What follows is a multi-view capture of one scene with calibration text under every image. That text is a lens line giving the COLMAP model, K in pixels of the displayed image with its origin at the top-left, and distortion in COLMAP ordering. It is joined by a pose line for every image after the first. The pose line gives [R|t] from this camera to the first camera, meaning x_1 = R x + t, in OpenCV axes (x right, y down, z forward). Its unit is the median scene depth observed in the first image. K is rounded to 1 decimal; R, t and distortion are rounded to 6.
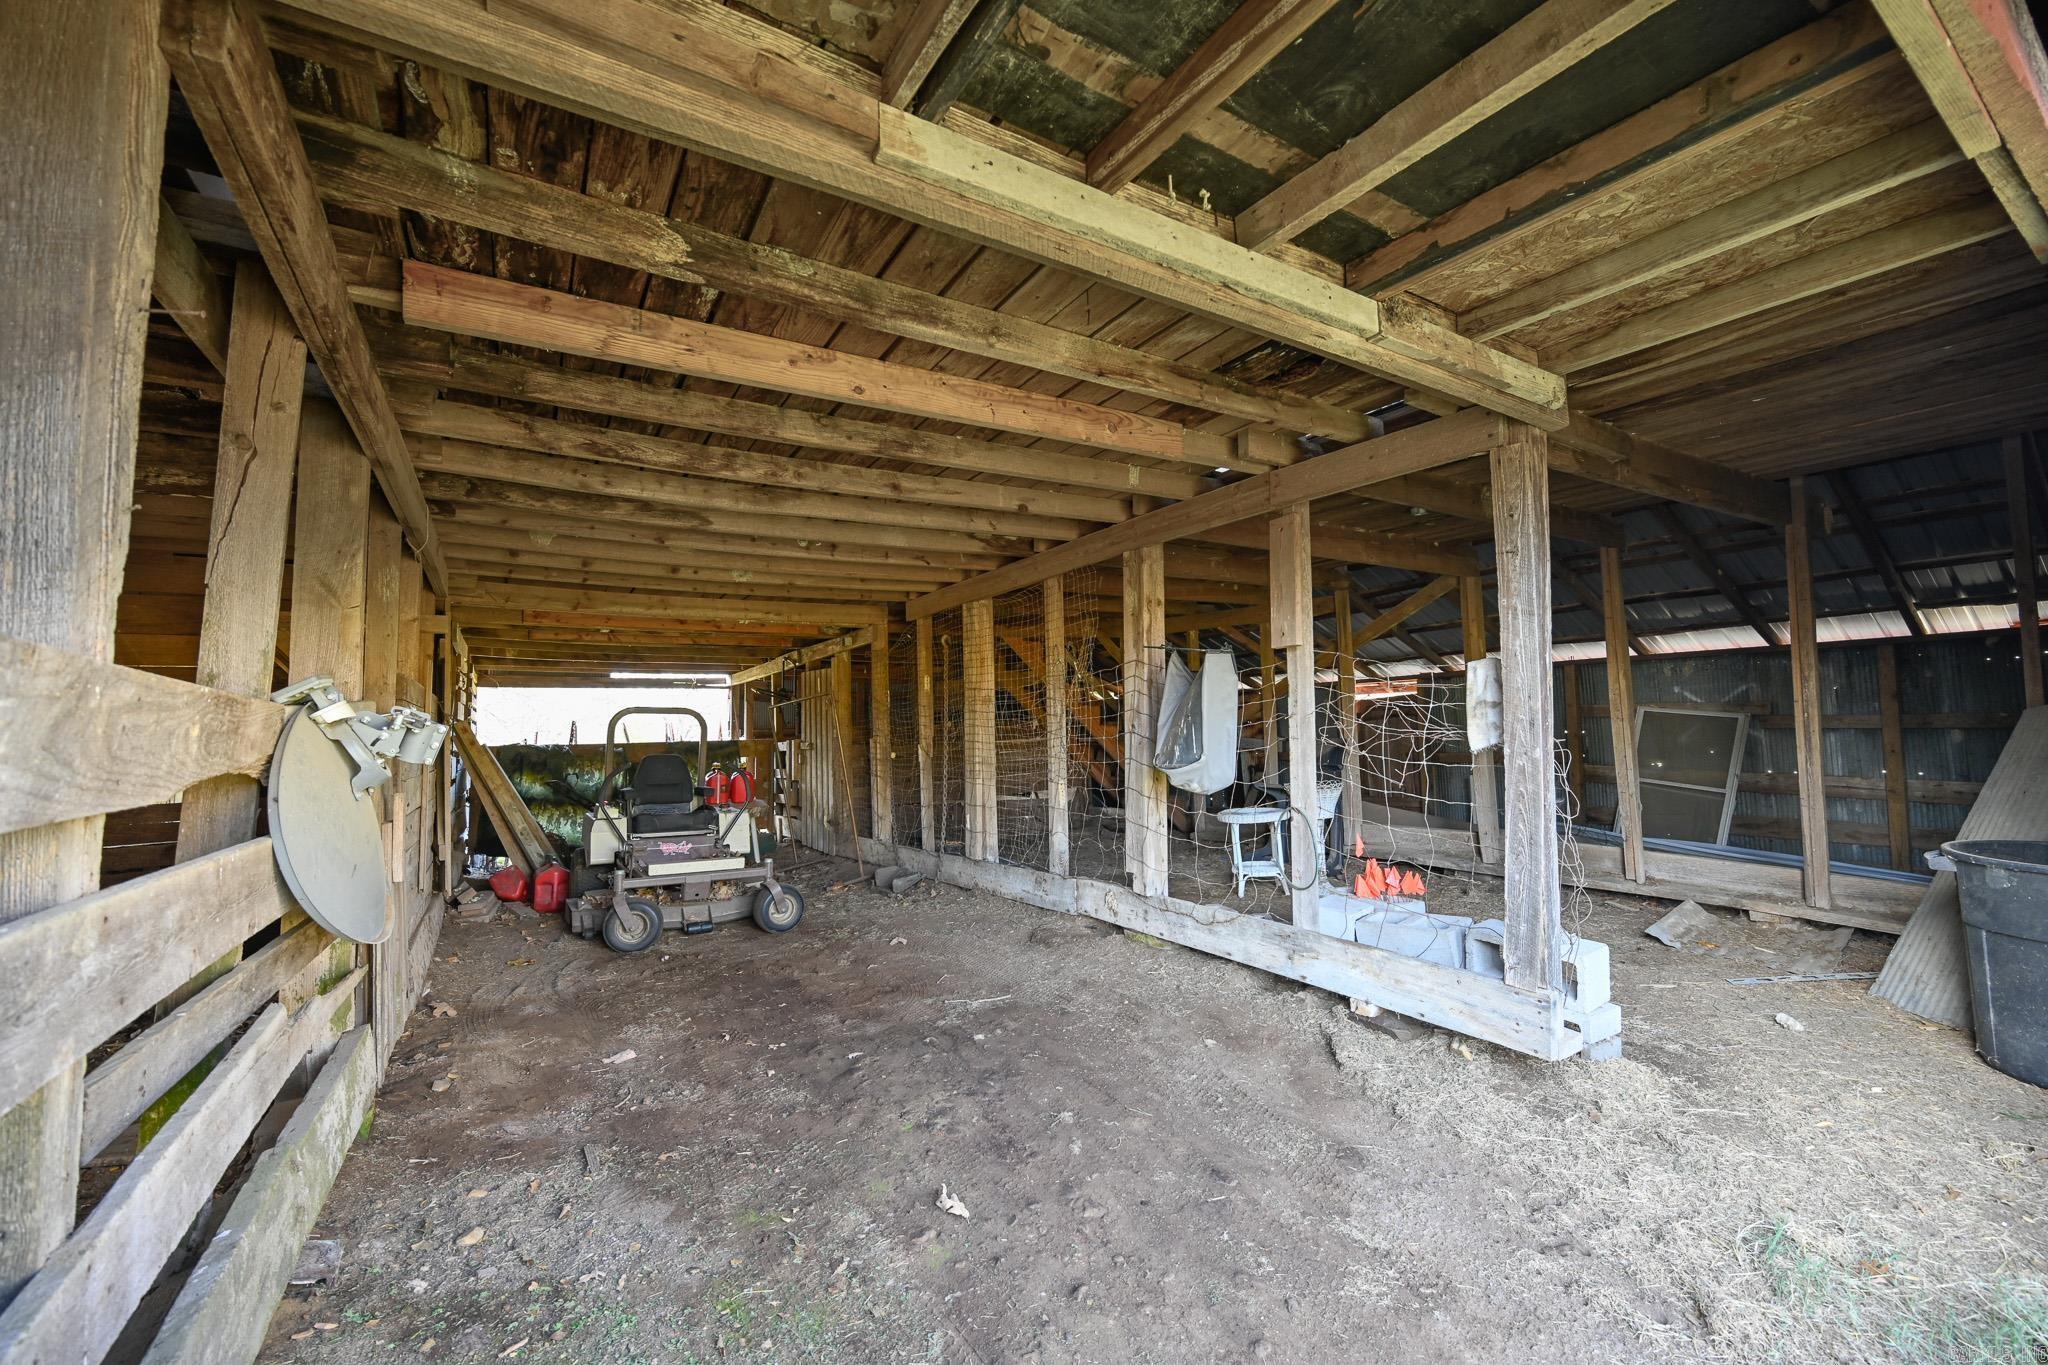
lens RADIAL K [[815.0, 0, 1024.0], [0, 815.0, 682.5], [0, 0, 1]] dist [-0.002120, -0.000351]
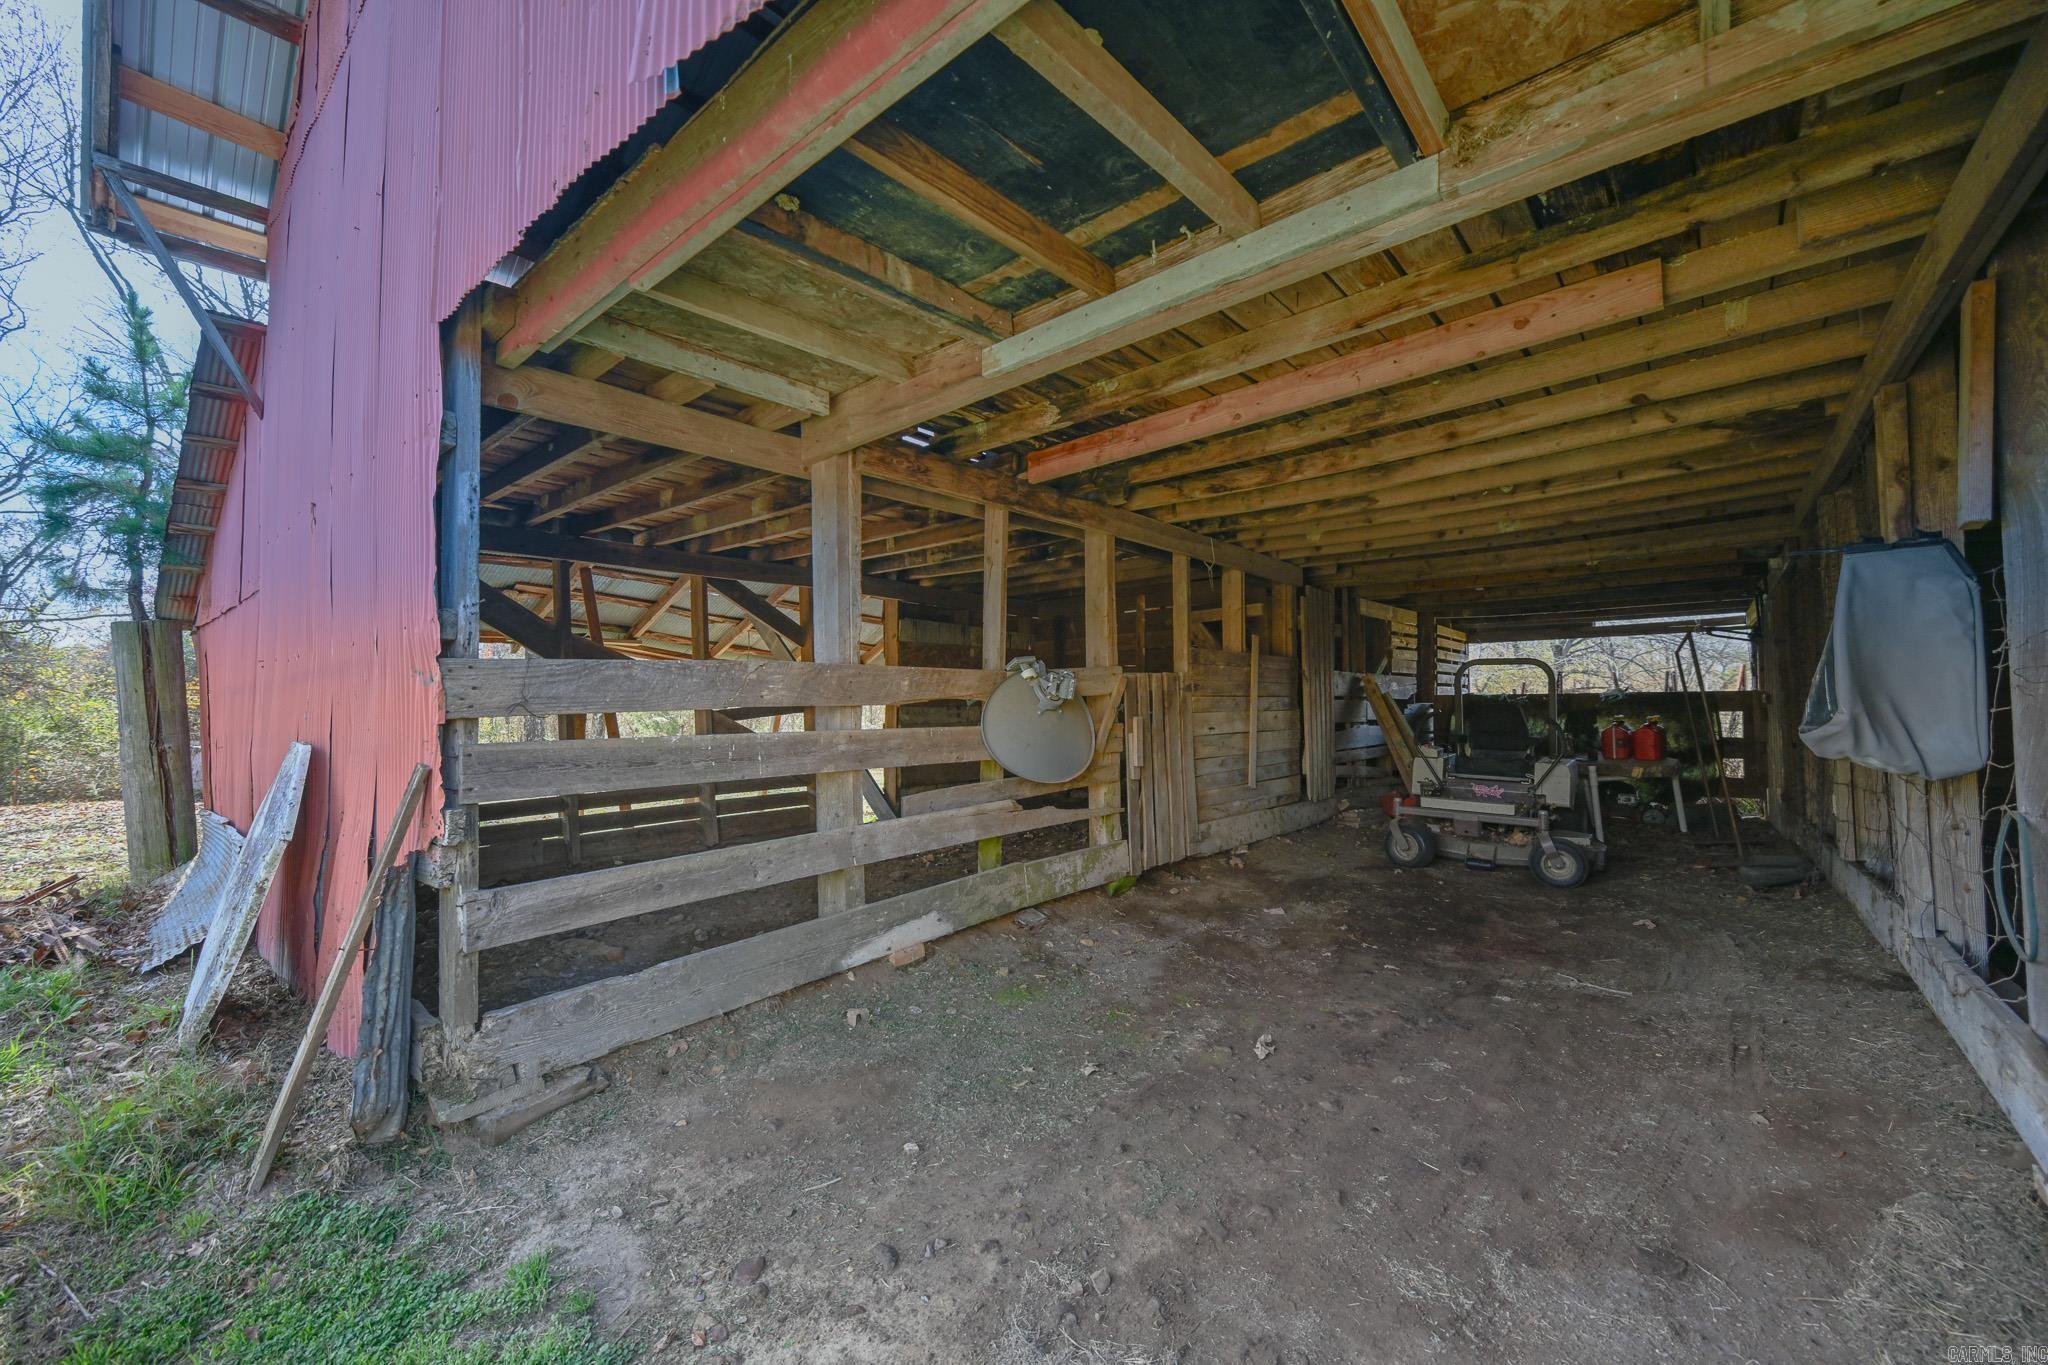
lens RADIAL K [[815.0, 0, 1024.0], [0, 815.0, 682.5], [0, 0, 1]] dist [-0.002120, -0.000351]
pose [[0.282447, -0.003310, -0.959277, 0.736445], [0.061518, 0.997998, 0.014670, 0.015827], [0.957308, -0.063156, 0.282085, 0.221108]]
